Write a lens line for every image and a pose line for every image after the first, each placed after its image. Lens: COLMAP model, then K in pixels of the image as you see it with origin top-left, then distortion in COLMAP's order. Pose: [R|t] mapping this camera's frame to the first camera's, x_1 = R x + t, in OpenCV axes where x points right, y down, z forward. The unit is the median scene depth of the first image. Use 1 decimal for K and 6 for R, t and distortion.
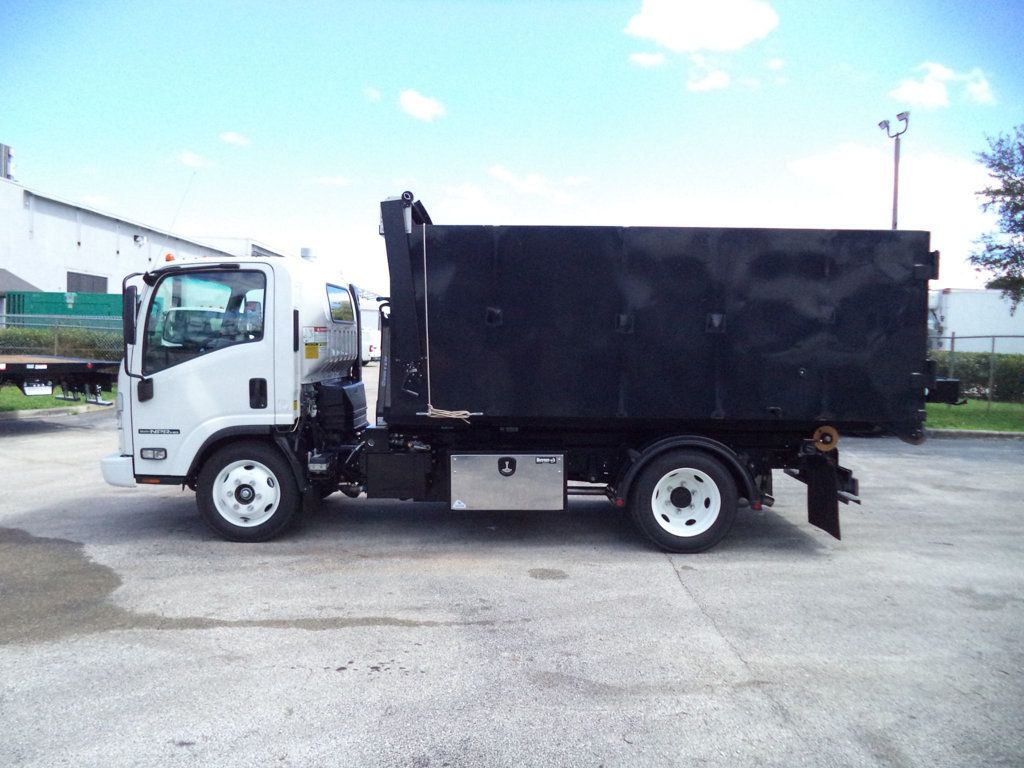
lens RADIAL K [[819.4, 0, 515.5], [0, 819.4, 384.8], [0, 0, 1]] dist [-0.013821, -0.002411]
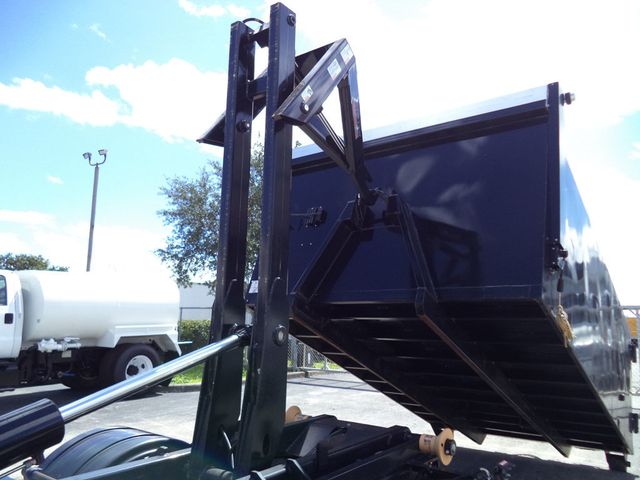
lens RADIAL K [[512.1, 0, 322.2], [0, 512.1, 240.5], [0, 0, 1]] dist [-0.013821, -0.002411]
pose [[0.577368, 0.116874, 0.808076, -0.032167], [0.042490, 0.984060, -0.172686, -0.045845], [-0.815378, 0.134038, 0.563199, 0.887165]]
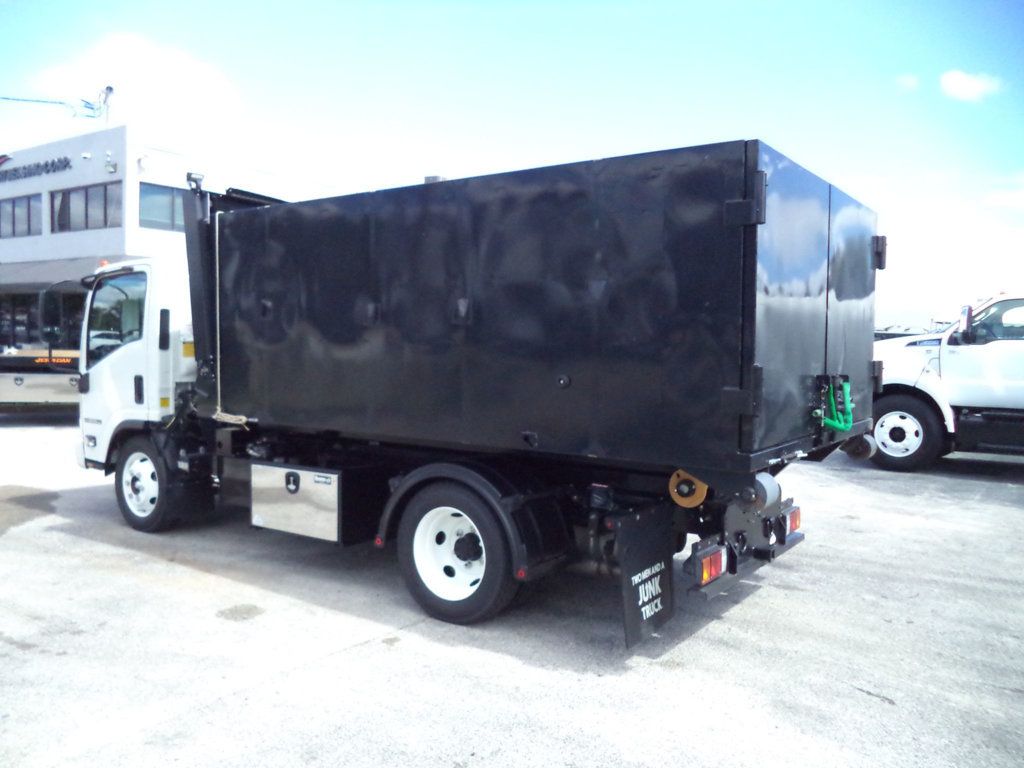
lens RADIAL K [[819.4, 0, 515.5], [0, 819.4, 384.8], [0, 0, 1]] dist [-0.013821, -0.002411]
pose [[0.820117, 0.027269, -0.571545, 0.698429], [-0.035817, 0.999351, -0.003714, -0.009409], [0.571073, 0.023517, 0.820562, 0.435476]]
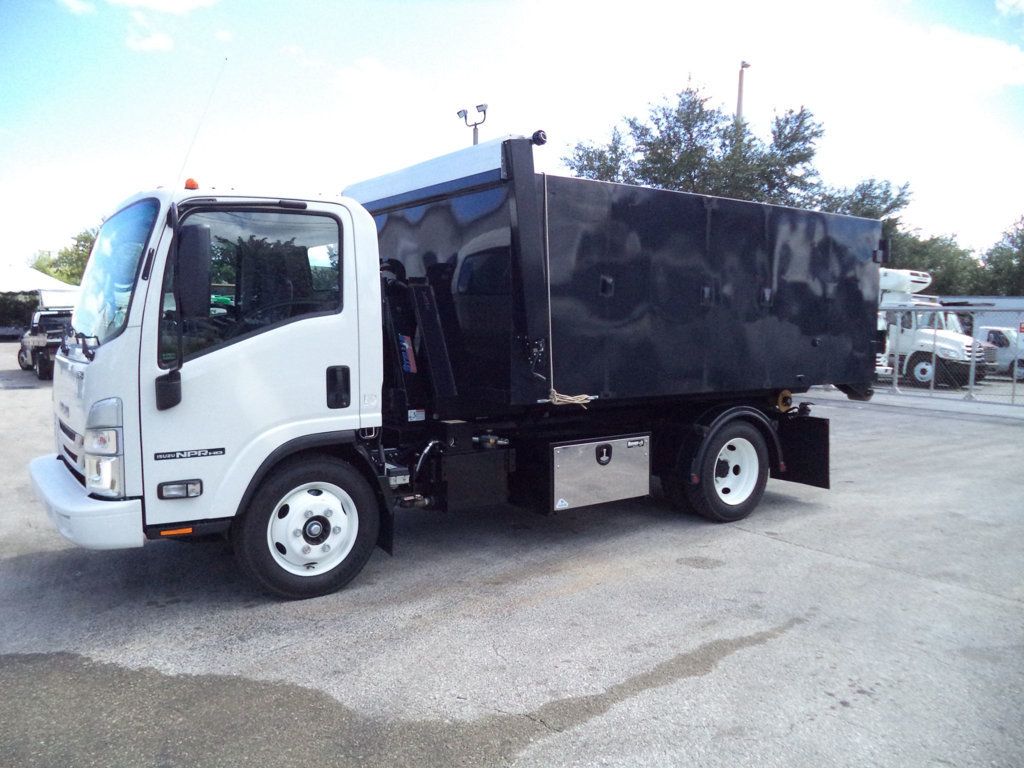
lens RADIAL K [[819.4, 0, 515.5], [0, 819.4, 384.8], [0, 0, 1]] dist [-0.013821, -0.002411]
pose [[0.810844, -0.049133, 0.583196, -0.628262], [0.031797, 0.998696, 0.039928, -0.015644], [-0.584397, -0.013832, 0.811350, 0.341719]]
